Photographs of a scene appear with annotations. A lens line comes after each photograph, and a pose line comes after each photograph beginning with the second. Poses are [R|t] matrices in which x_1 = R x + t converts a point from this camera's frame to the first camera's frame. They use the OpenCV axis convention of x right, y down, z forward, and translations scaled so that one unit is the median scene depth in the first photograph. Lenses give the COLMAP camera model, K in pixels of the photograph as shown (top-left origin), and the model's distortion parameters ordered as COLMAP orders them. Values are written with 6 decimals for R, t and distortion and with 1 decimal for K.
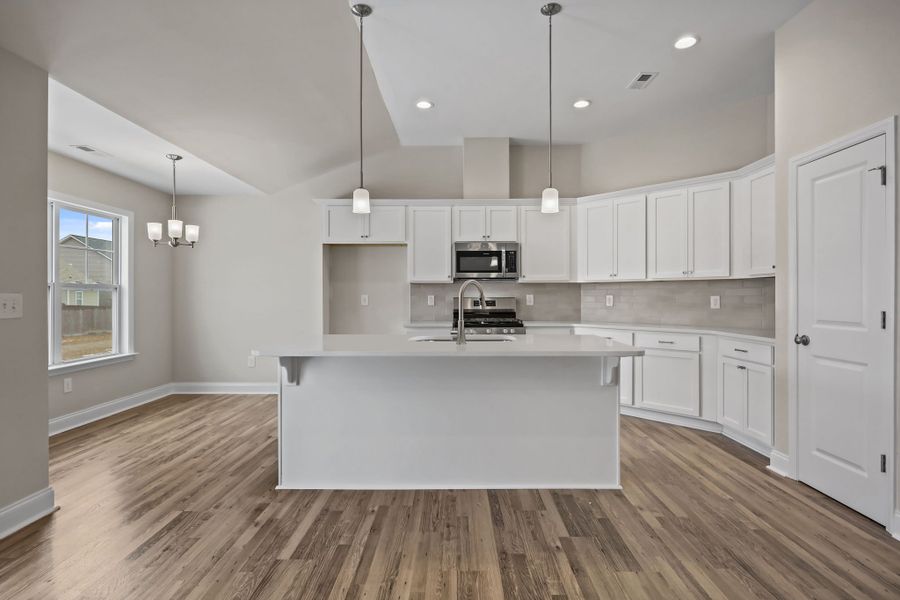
lens RADIAL K [[446.3, 0, 451.0], [0, 446.3, 295.7], [0, 0, 1]] dist [-0.001088, 0.000130]
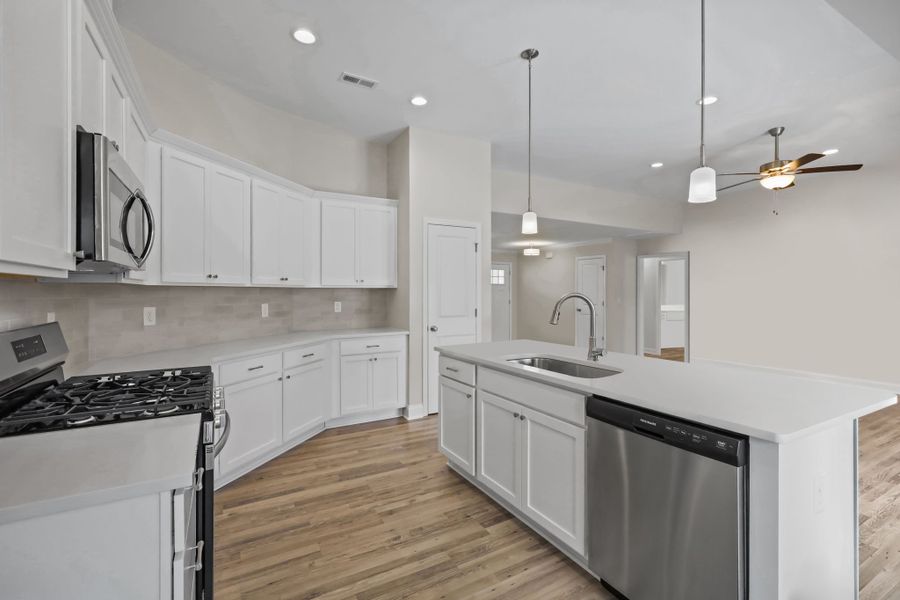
lens RADIAL K [[423.9, 0, 454.8], [0, 423.9, 294.2], [0, 0, 1]] dist [-0.000134, 0.000194]
pose [[-0.516116, 0.001698, 0.856517, -0.476761], [0.005324, 0.999985, 0.001226, -0.023687], [-0.856502, 0.005193, -0.516118, 1.341347]]
